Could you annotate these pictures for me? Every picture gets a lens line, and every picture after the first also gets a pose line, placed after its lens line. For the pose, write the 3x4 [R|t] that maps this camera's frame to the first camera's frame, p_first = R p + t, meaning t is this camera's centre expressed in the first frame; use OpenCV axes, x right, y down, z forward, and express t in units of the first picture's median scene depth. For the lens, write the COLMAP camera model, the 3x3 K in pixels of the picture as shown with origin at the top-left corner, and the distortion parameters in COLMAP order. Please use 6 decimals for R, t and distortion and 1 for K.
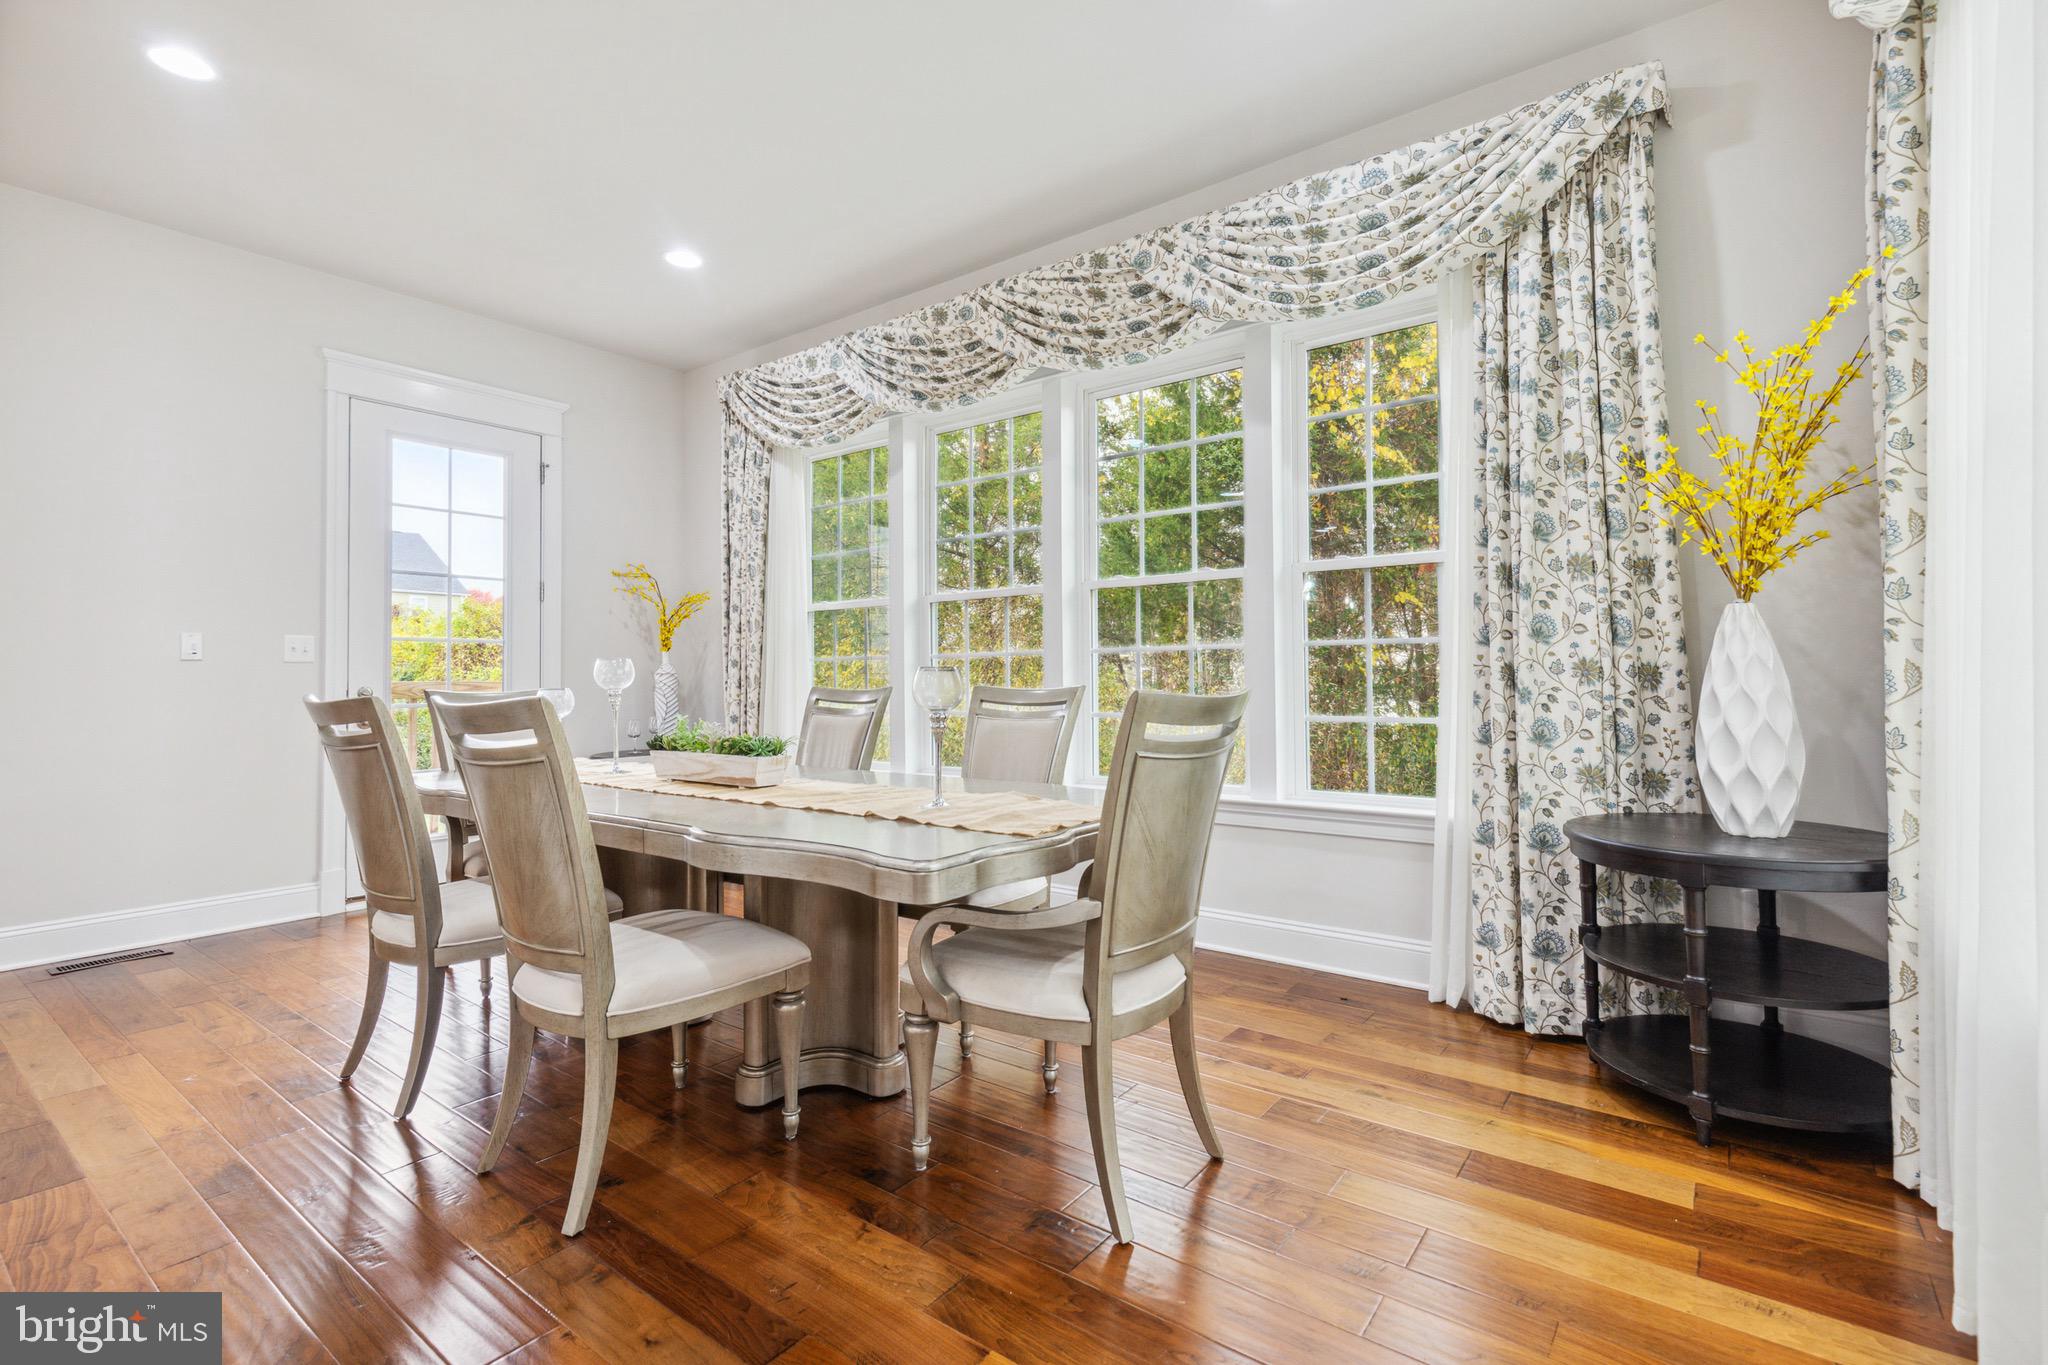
lens RADIAL K [[935.6, 0, 1019.4], [0, 935.6, 660.7], [0, 0, 1]] dist [0.003646, -0.000139]
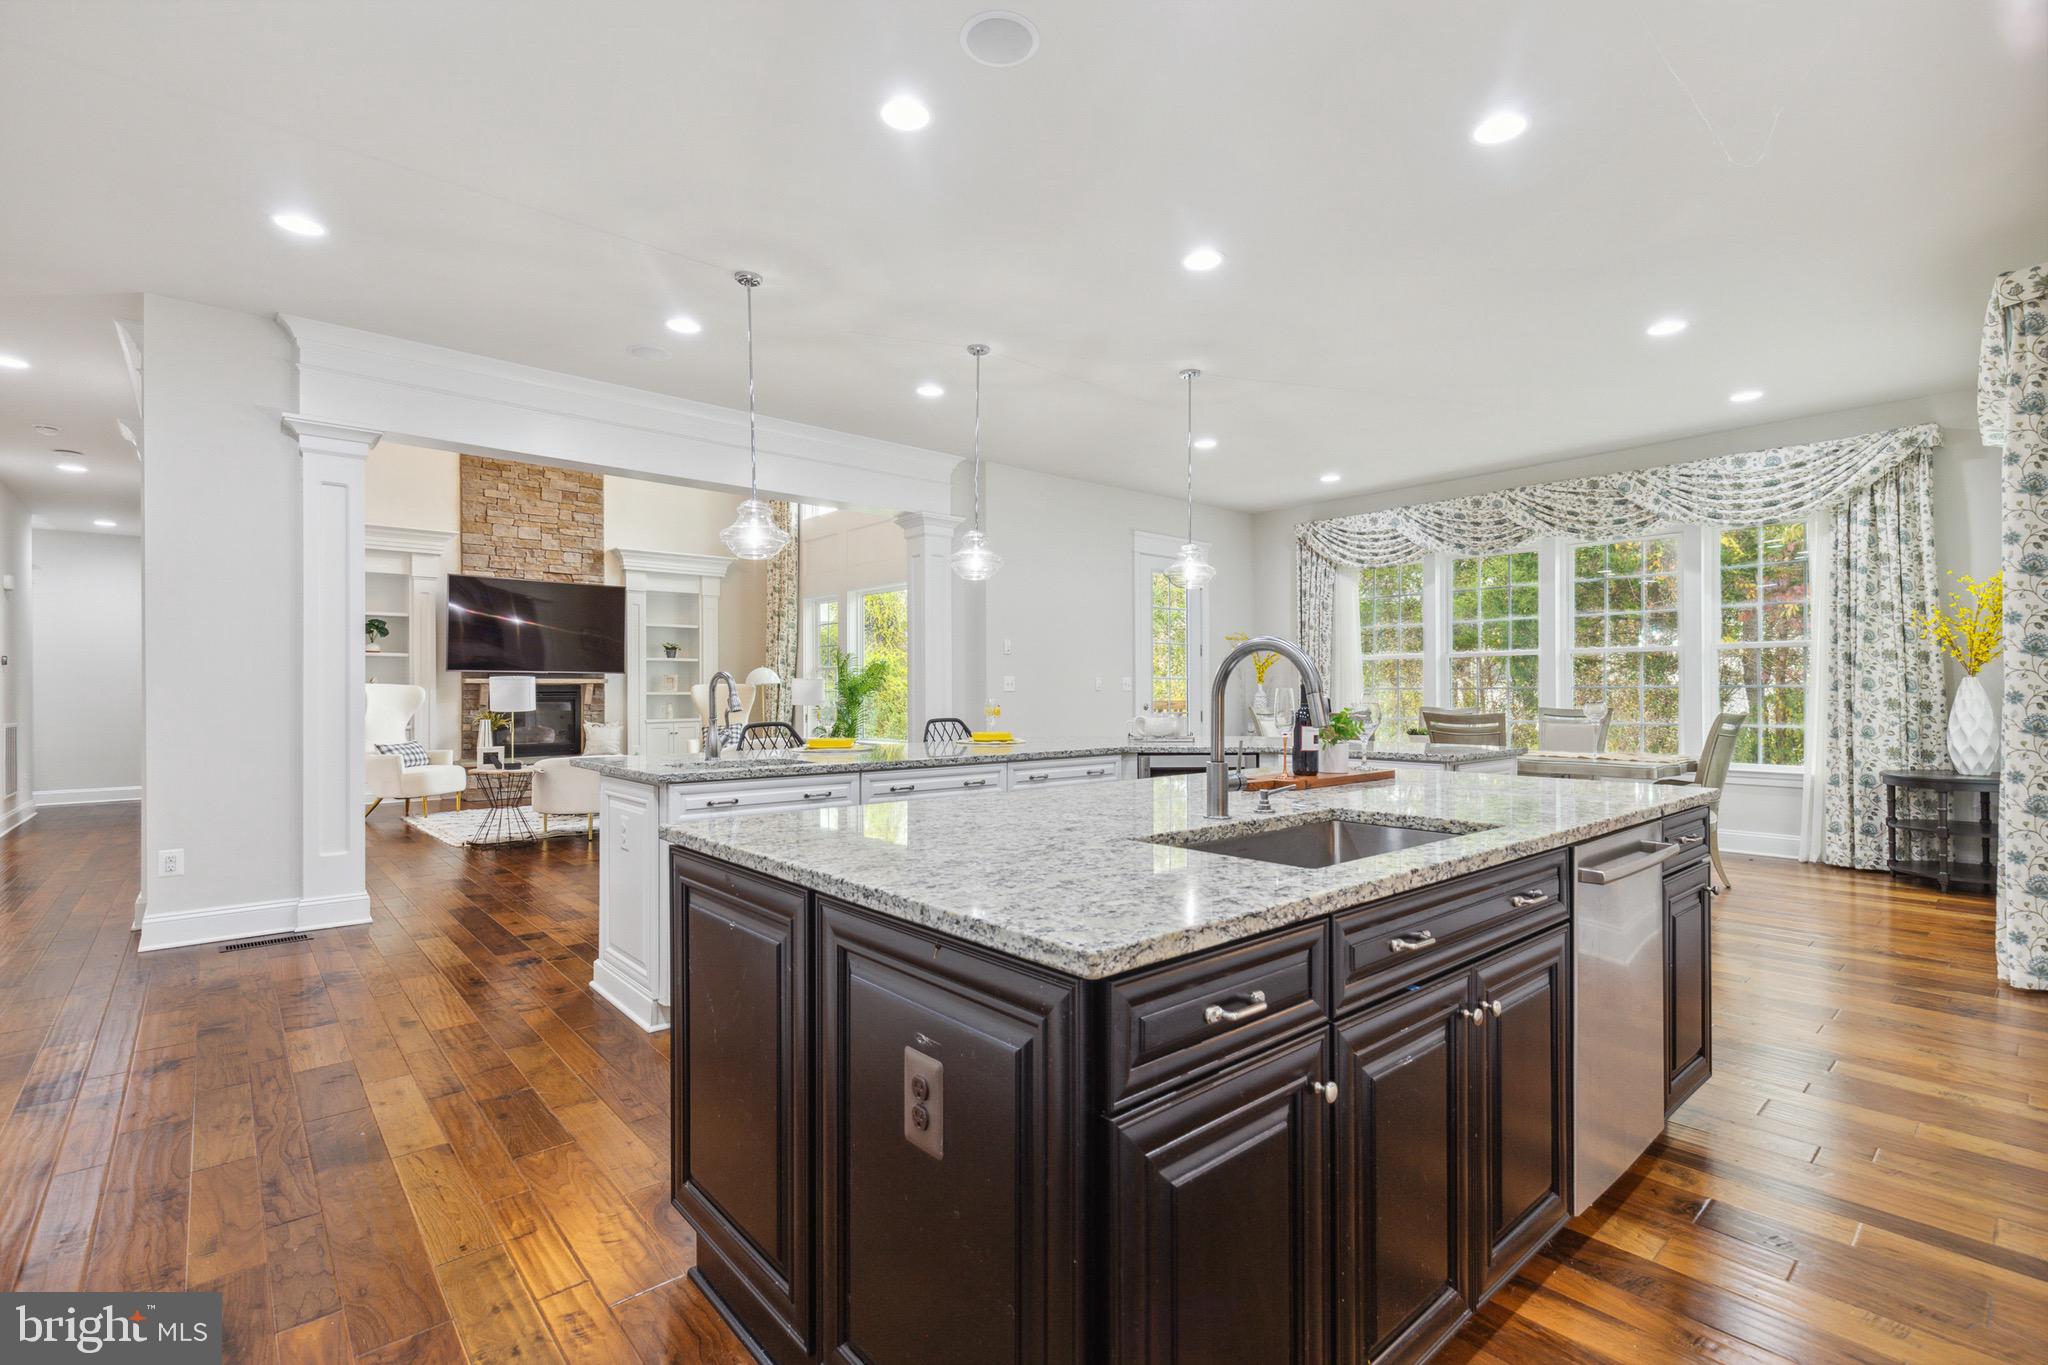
lens RADIAL K [[917.8, 0, 1027.3], [0, 917.8, 691.1], [0, 0, 1]] dist [0.004295, -0.000047]
pose [[0.980459, 0.003327, -0.196695, -0.905831], [0.000880, 0.999773, 0.021300, -0.063778], [0.196721, -0.021056, 0.980233, -1.433213]]
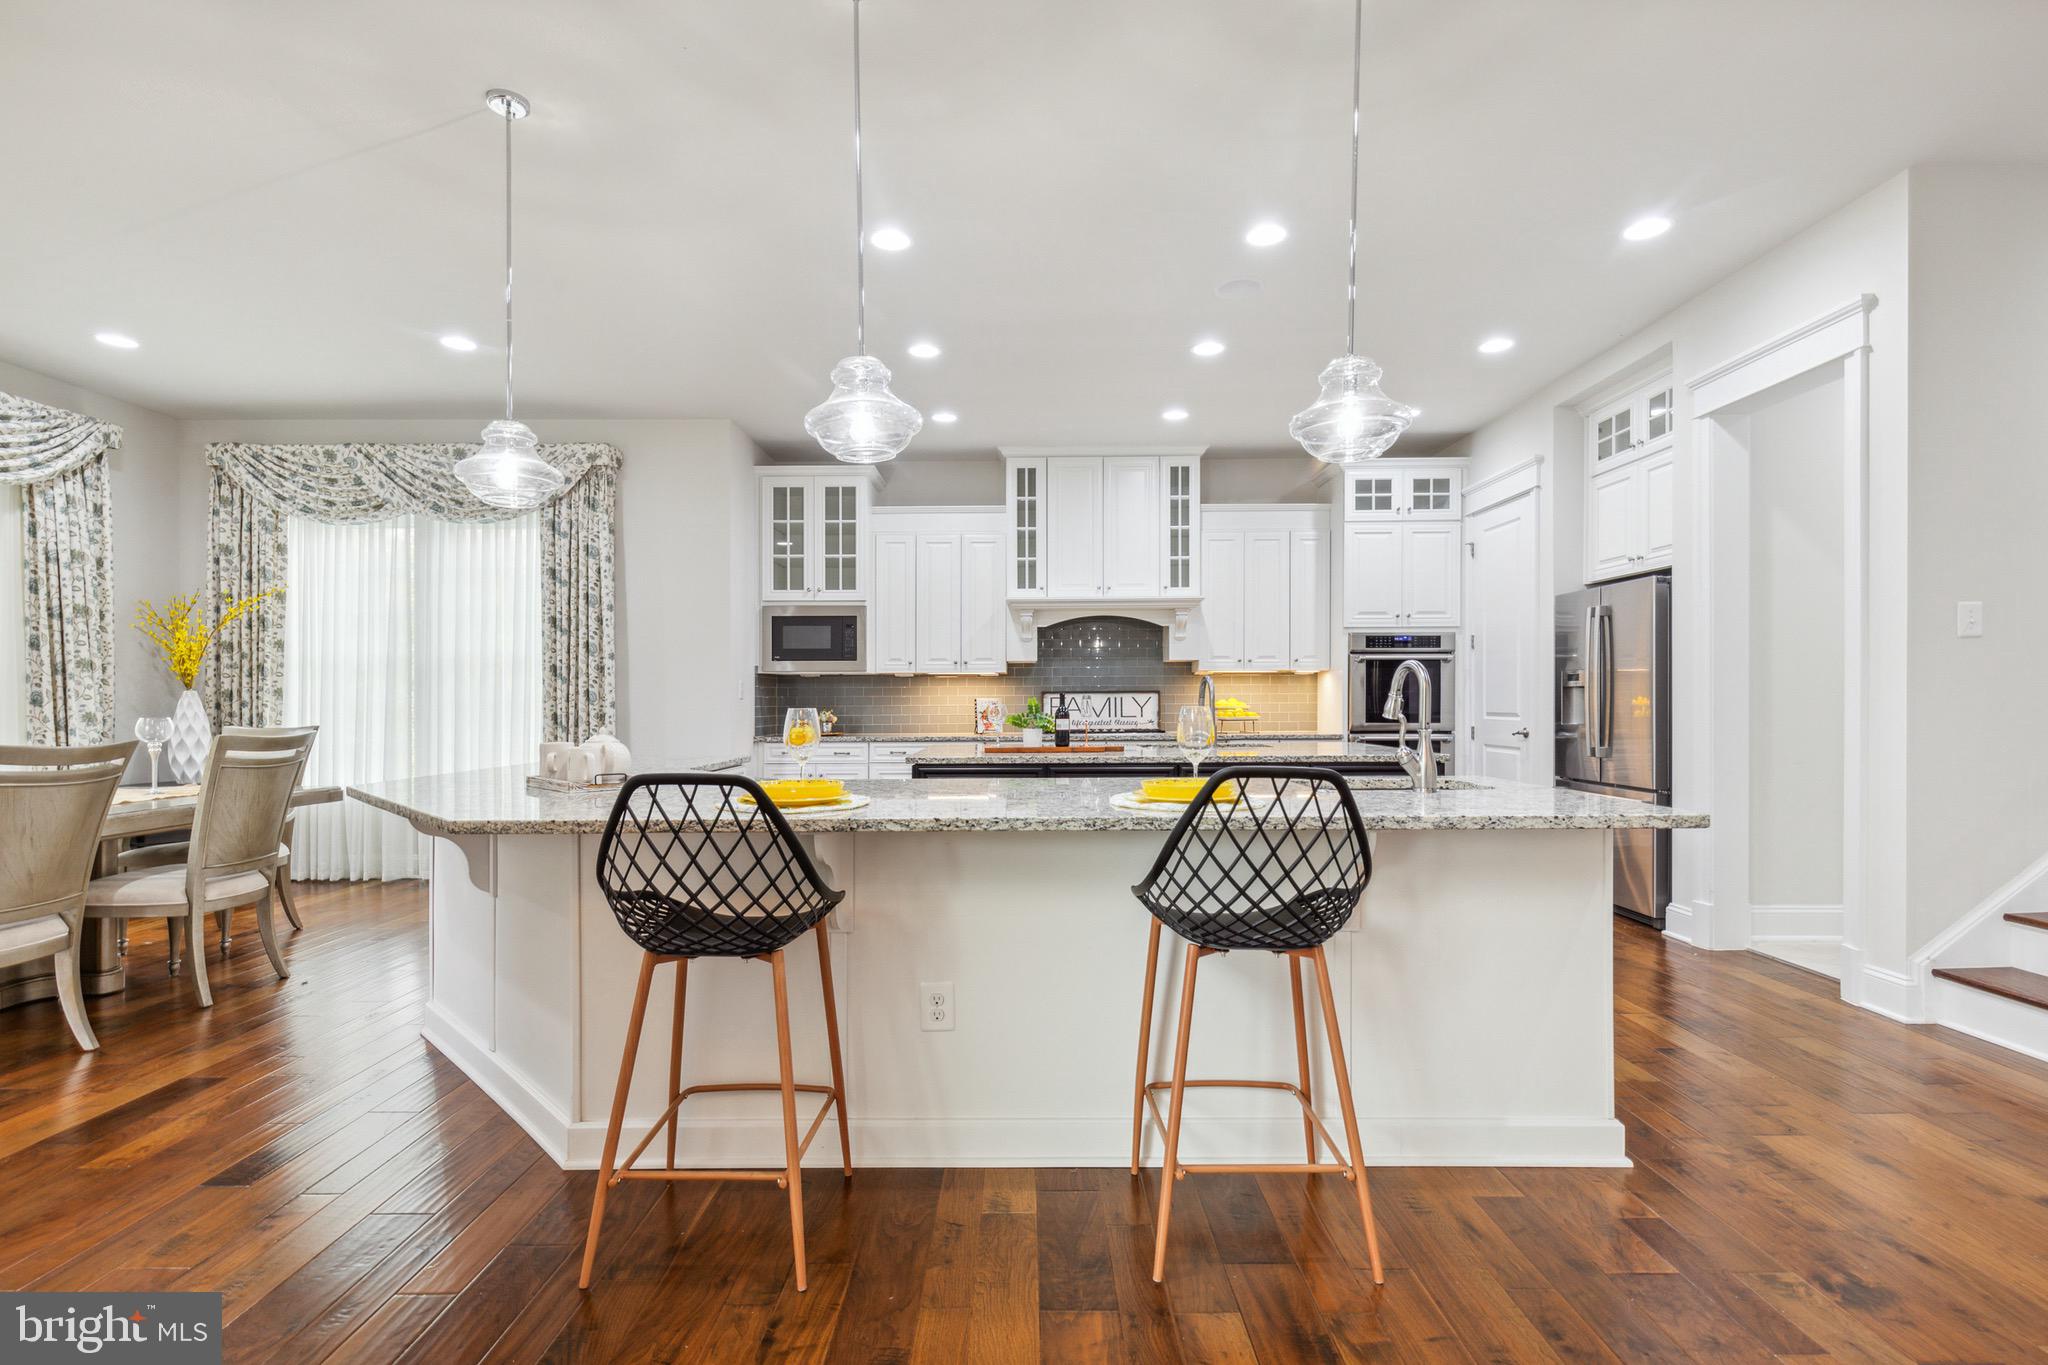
lens RADIAL K [[973.8, 0, 1054.3], [0, 973.8, 691.1], [0, 0, 1]] dist [0.001645, 0.001149]
pose [[-0.616940, 0.018366, 0.786796, -2.170673], [-0.005070, 0.999614, -0.027309, -0.002871], [-0.786994, -0.020837, -0.616609, 0.652716]]
